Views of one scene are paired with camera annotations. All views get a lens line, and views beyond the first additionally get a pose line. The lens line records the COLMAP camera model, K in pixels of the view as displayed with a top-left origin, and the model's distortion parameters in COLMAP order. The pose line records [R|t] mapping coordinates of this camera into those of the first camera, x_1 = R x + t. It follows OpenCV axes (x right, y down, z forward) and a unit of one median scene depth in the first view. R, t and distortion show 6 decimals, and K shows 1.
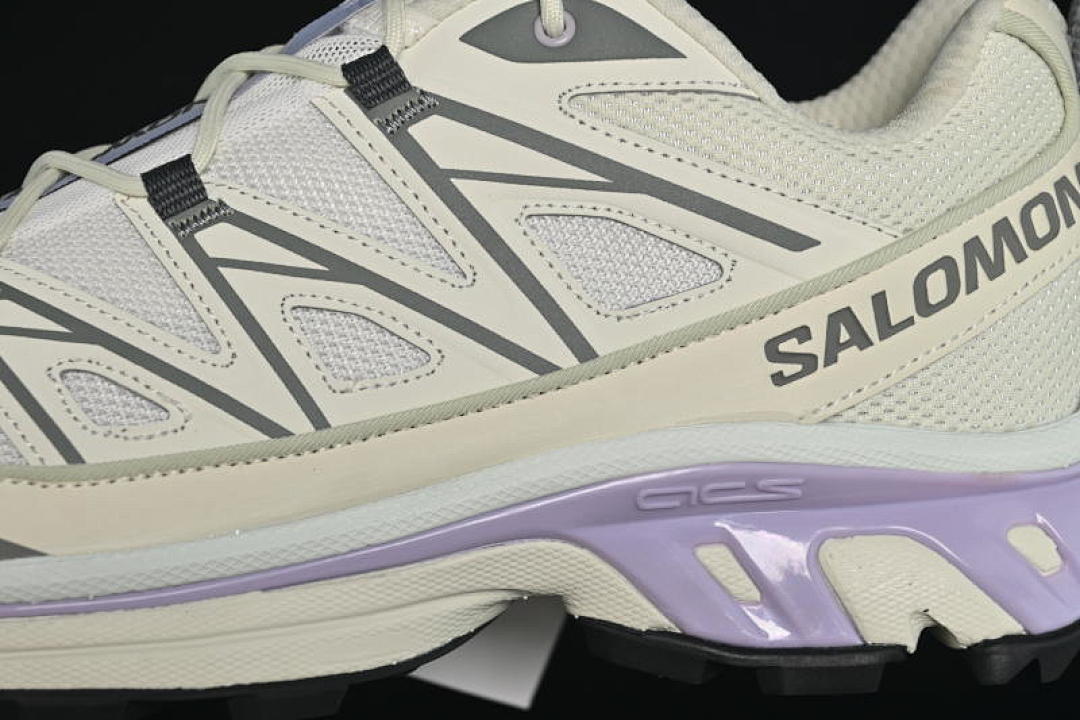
lens RADIAL K [[2389.7, 0, 540.0], [0, 2389.7, 360.0], [0, 0, 1]] dist [0.007698, -0.020260]
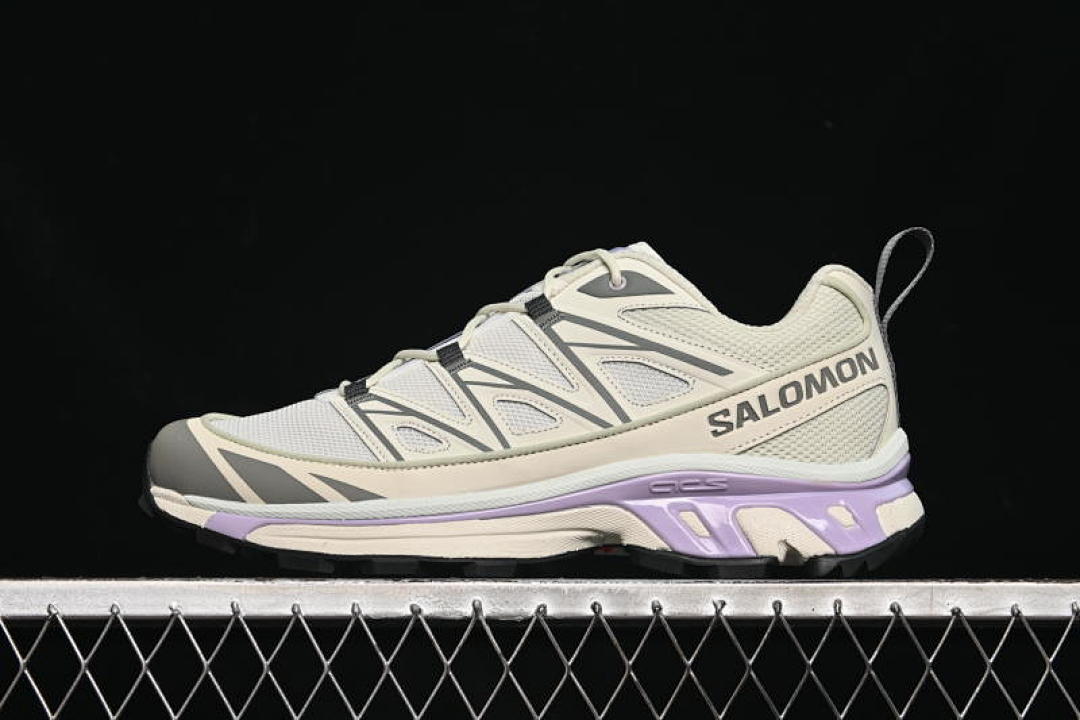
lens RADIAL K [[2389.7, 0, 540.0], [0, 2389.7, 360.0], [0, 0, 1]] dist [0.007698, -0.020260]
pose [[0.984358, -0.020497, -0.174981, 0.327041], [-0.023539, 0.969002, -0.245928, 0.487155], [0.174597, 0.246200, 0.953363, -1.143499]]
